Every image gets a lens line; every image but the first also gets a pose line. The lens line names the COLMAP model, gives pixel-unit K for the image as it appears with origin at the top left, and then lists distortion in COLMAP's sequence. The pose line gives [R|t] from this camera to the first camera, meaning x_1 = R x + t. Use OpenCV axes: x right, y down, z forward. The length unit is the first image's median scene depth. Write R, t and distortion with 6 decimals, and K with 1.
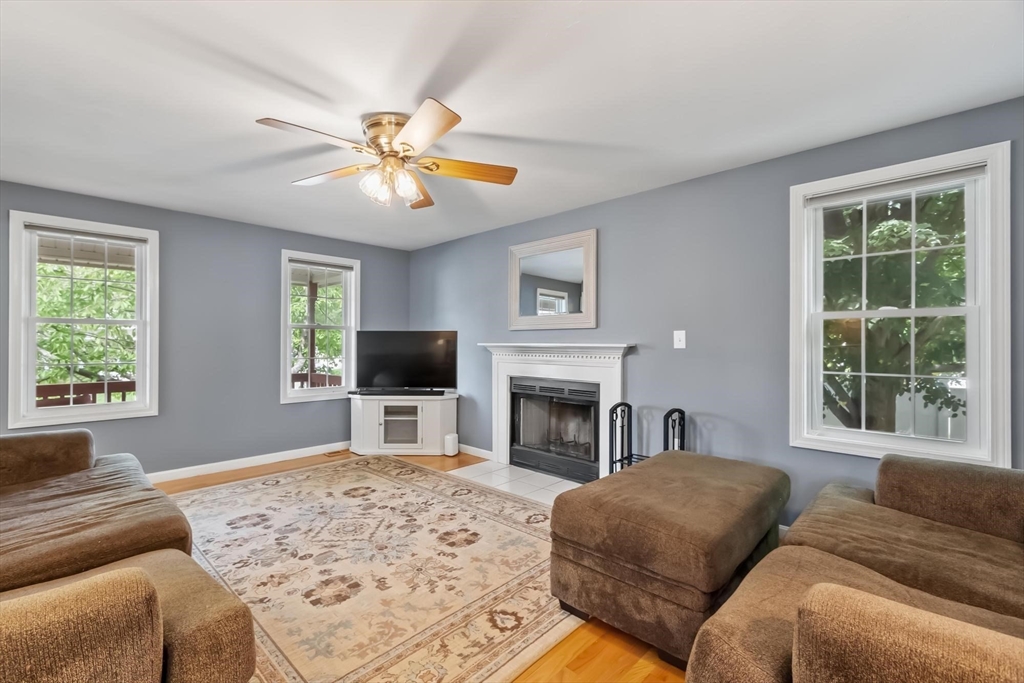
lens RADIAL K [[451.6, 0, 506.3], [0, 451.6, 338.9], [0, 0, 1]] dist [0.000420, -0.000321]
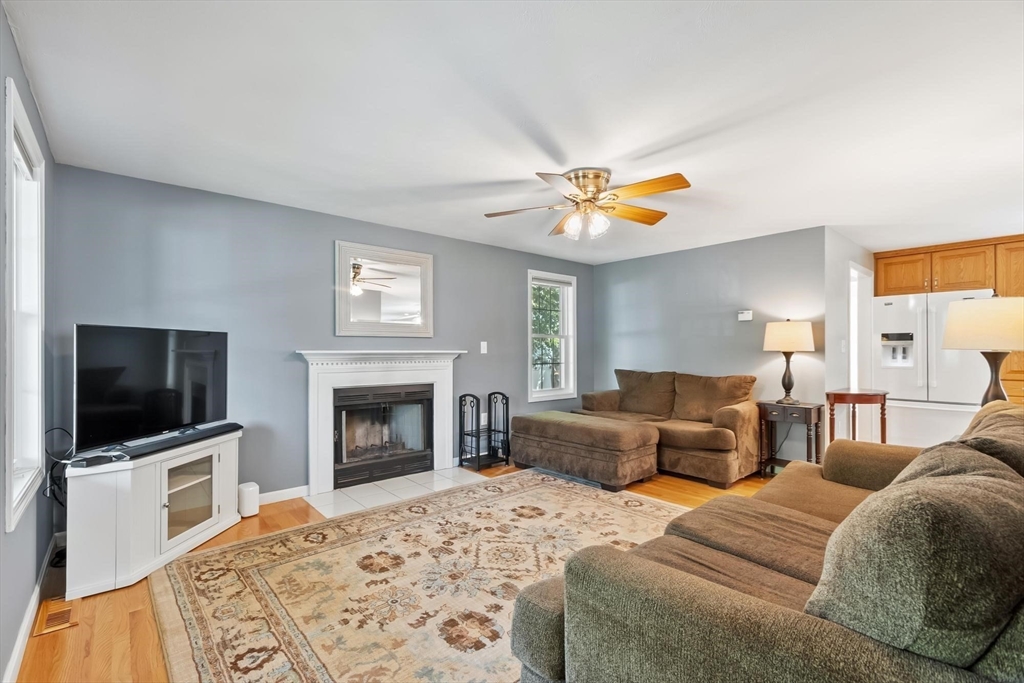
lens RADIAL K [[438.5, 0, 489.5], [0, 438.5, 346.9], [0, 0, 1]] dist [0.001769, -0.000203]
pose [[0.107075, 0.001412, 0.994250, -1.078659], [-0.009832, 0.999952, -0.000361, -0.000099], [-0.994202, -0.009736, 0.107083, 0.825338]]
